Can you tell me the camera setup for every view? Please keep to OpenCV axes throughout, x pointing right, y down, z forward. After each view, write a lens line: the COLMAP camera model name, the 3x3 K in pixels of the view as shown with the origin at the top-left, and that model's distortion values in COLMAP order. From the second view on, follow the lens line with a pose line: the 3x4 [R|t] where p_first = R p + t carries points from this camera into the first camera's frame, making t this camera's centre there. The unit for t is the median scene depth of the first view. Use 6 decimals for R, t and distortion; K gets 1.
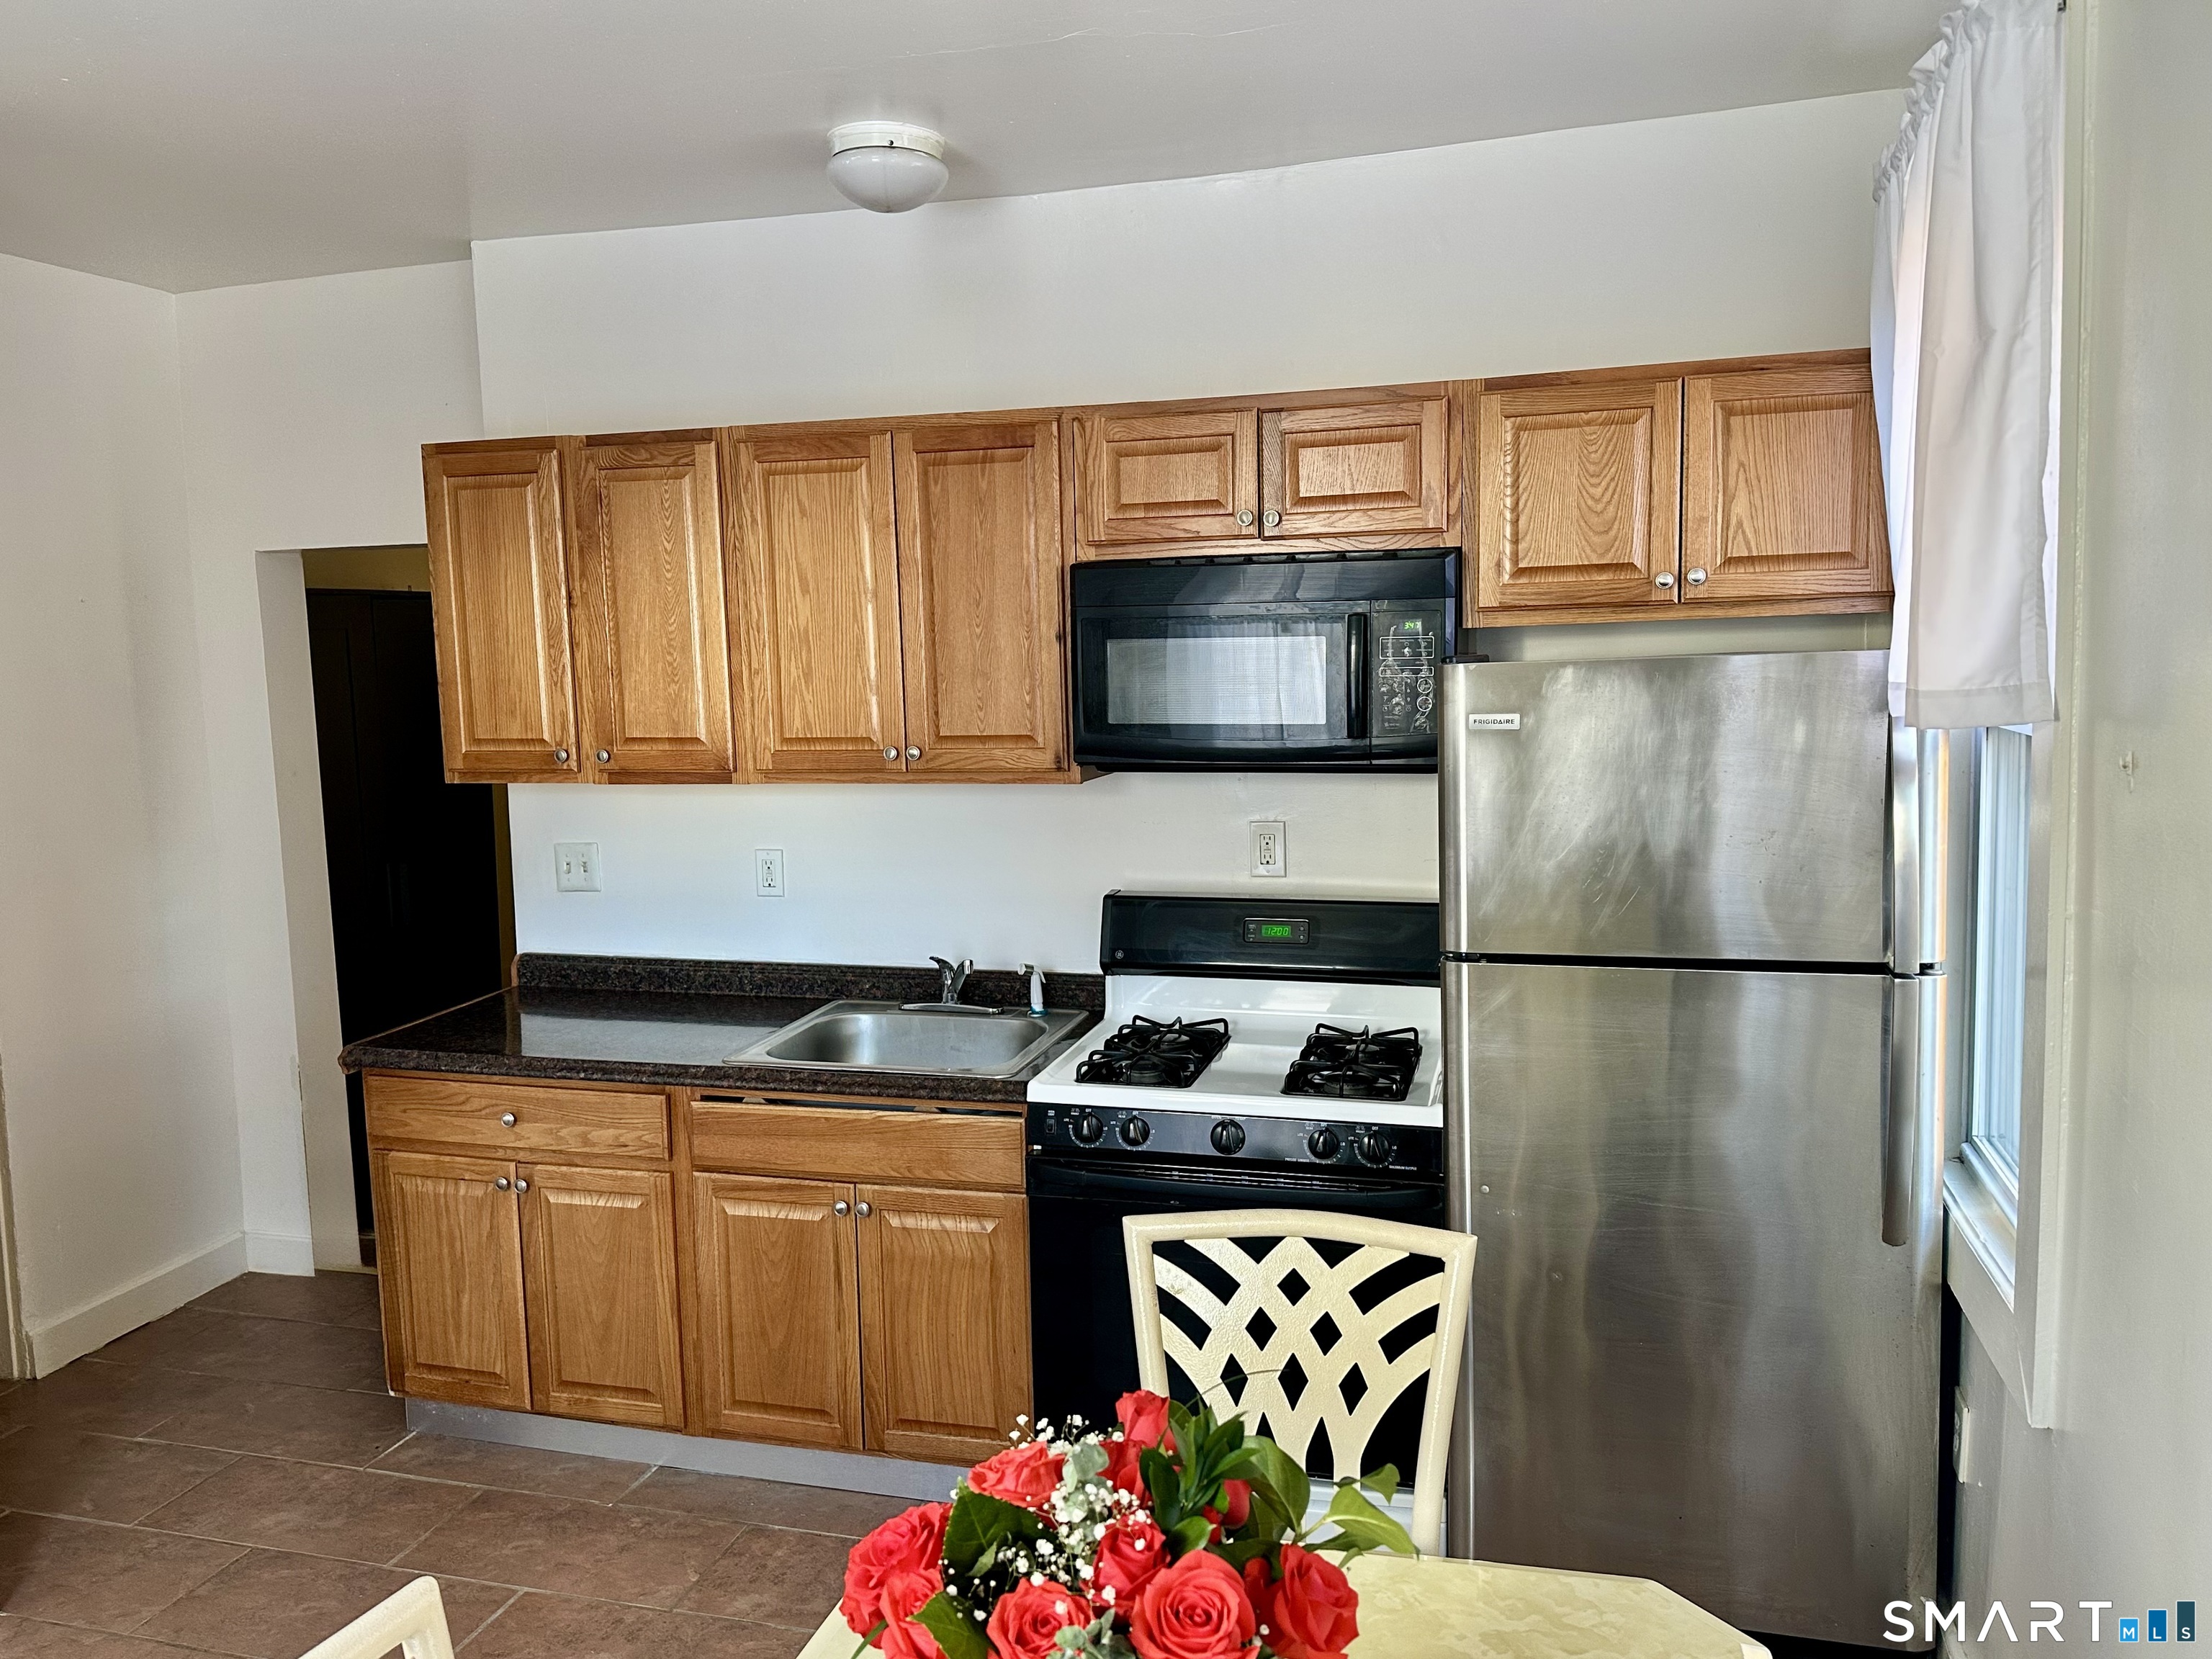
lens RADIAL K [[1692.5, 0, 1028.5], [0, 1692.5, 774.5], [0, 0, 1]] dist [0.022885, -0.048026]
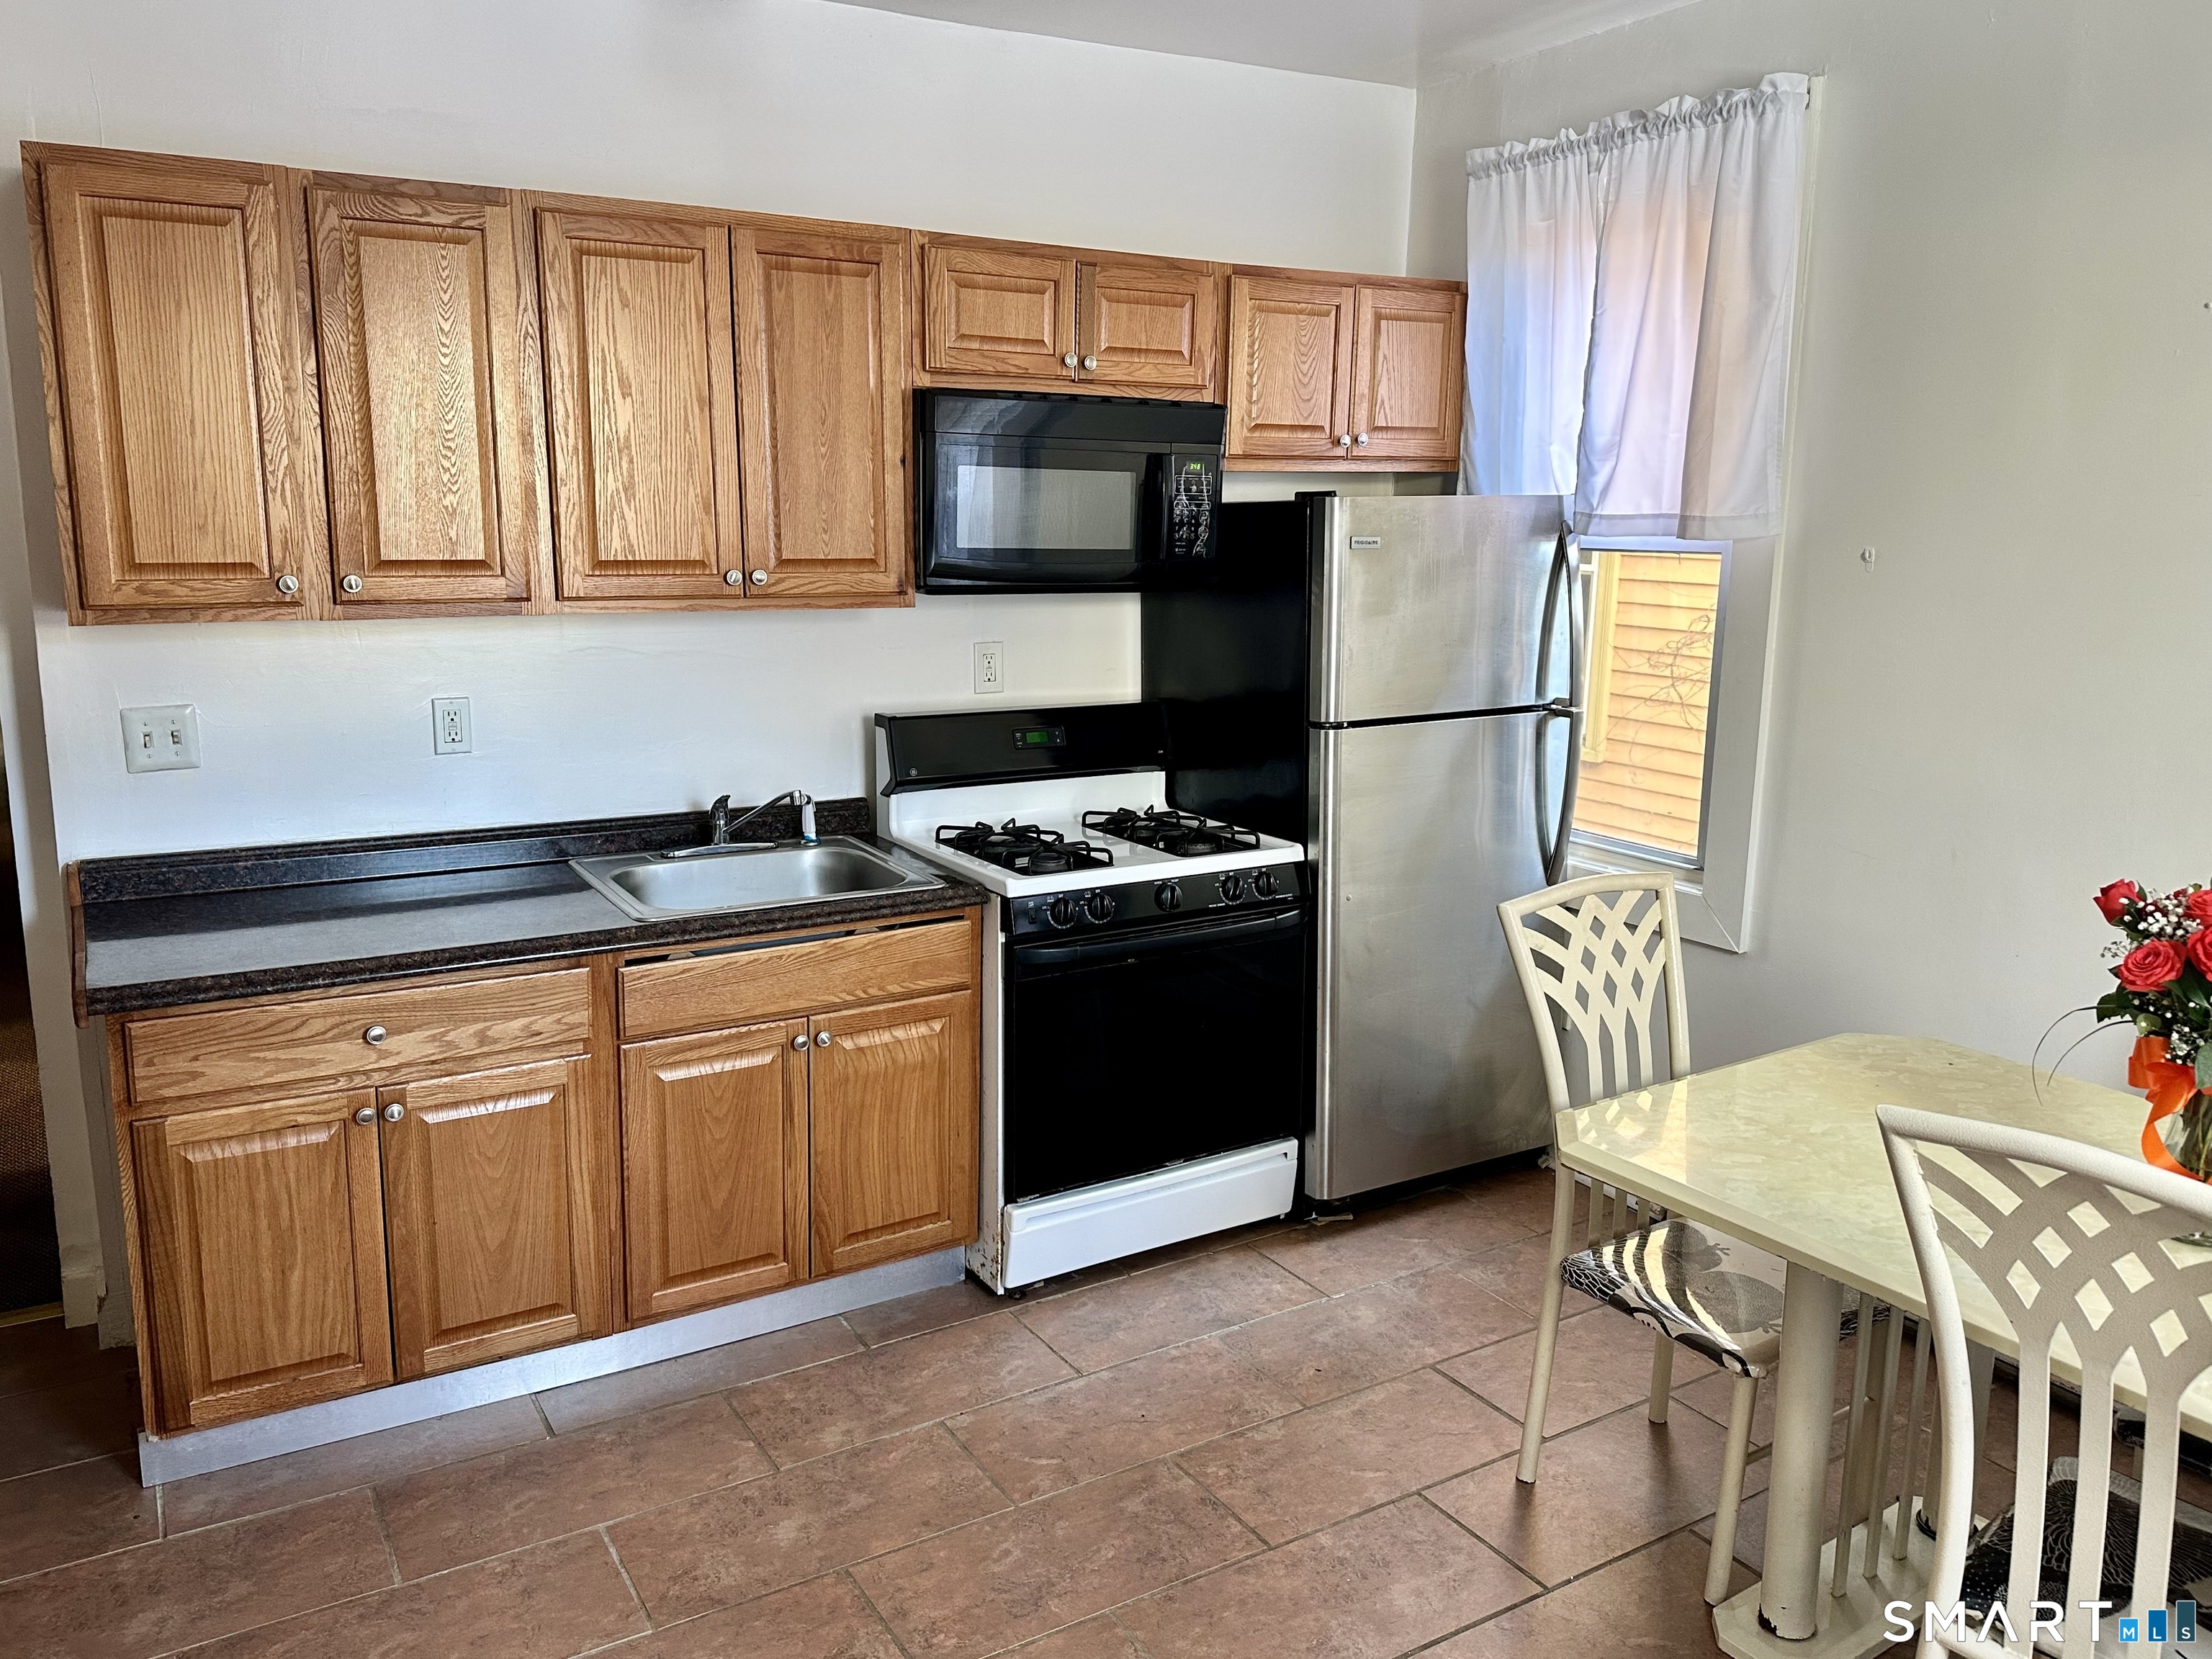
lens RADIAL K [[1692.5, 0, 1108.9], [0, 1692.5, 830.7], [0, 0, 1]] dist [0.022885, -0.048026]
pose [[0.662550, -0.107665, 0.741239, -0.675545], [0.032639, 0.992825, 0.115034, 0.026442], [-0.748306, -0.052022, 0.661311, 0.217099]]
